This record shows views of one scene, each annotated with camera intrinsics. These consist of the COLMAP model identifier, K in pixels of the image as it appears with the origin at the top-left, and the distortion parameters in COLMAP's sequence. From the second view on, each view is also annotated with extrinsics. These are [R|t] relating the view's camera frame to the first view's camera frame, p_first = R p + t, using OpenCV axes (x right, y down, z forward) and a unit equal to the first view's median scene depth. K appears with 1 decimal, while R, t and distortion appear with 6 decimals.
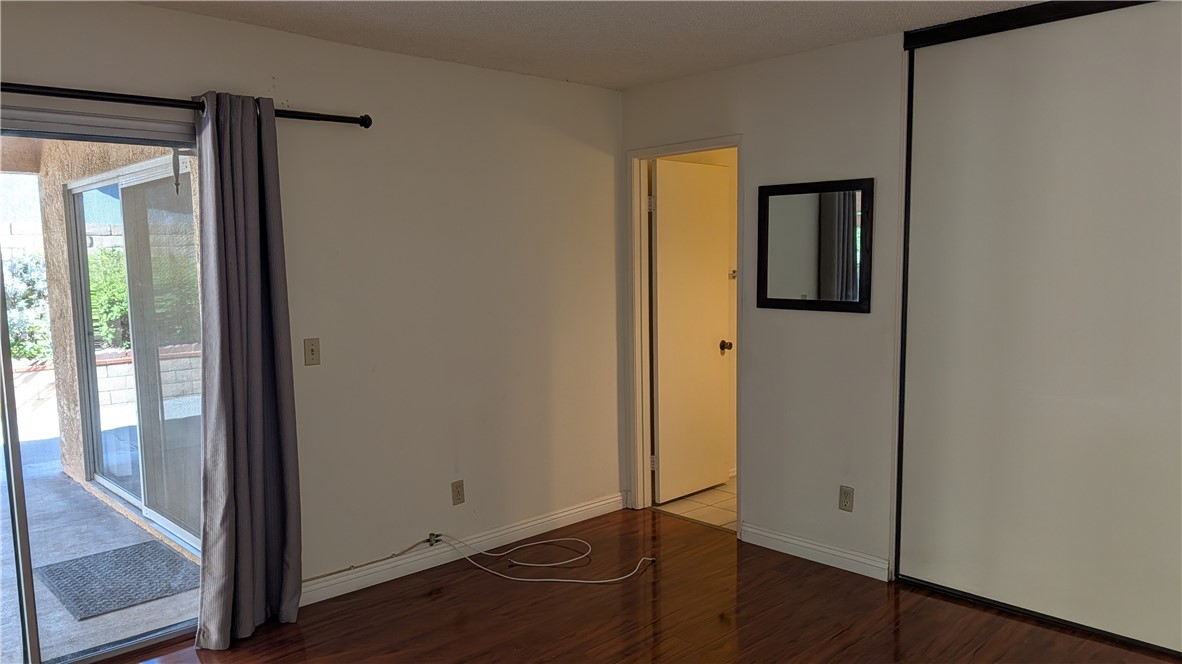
lens RADIAL K [[863.5, 0, 590.4], [0, 863.5, 336.6], [0, 0, 1]] dist [0.006523, -0.007366]
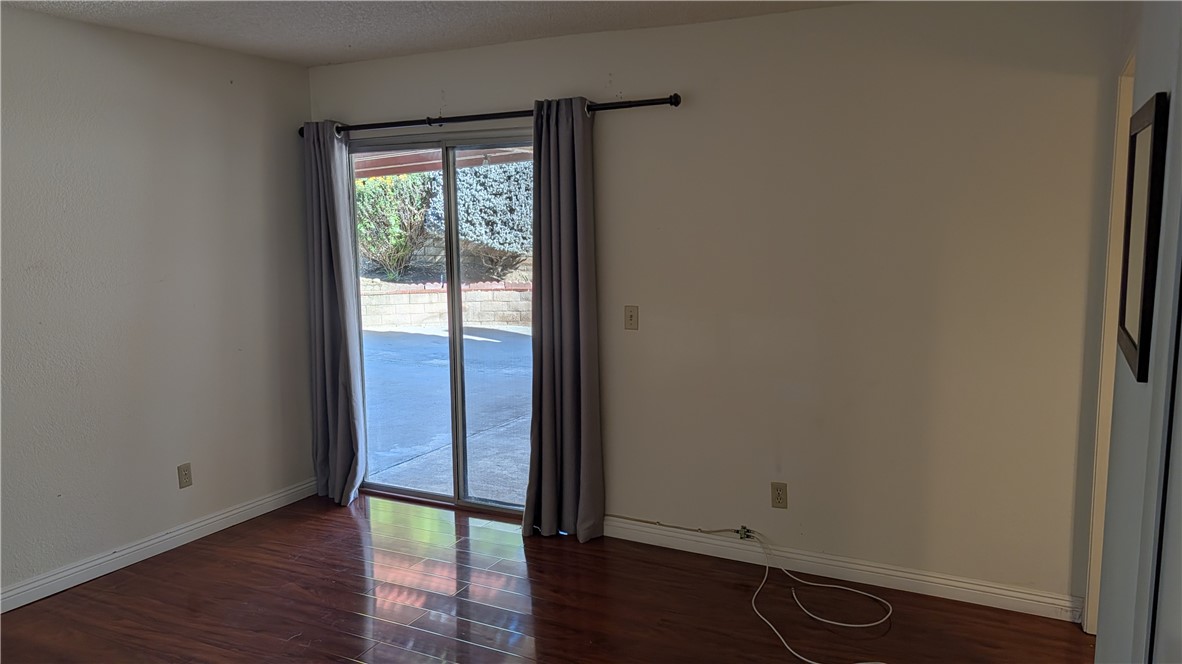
lens RADIAL K [[863.5, 0, 590.9], [0, 863.5, 329.4], [0, 0, 1]] dist [0.006523, -0.007366]
pose [[0.315422, 0.128962, -0.940148, 0.623793], [-0.089655, 0.990341, 0.105767, -0.070731], [0.944707, 0.050928, 0.323938, 0.522888]]
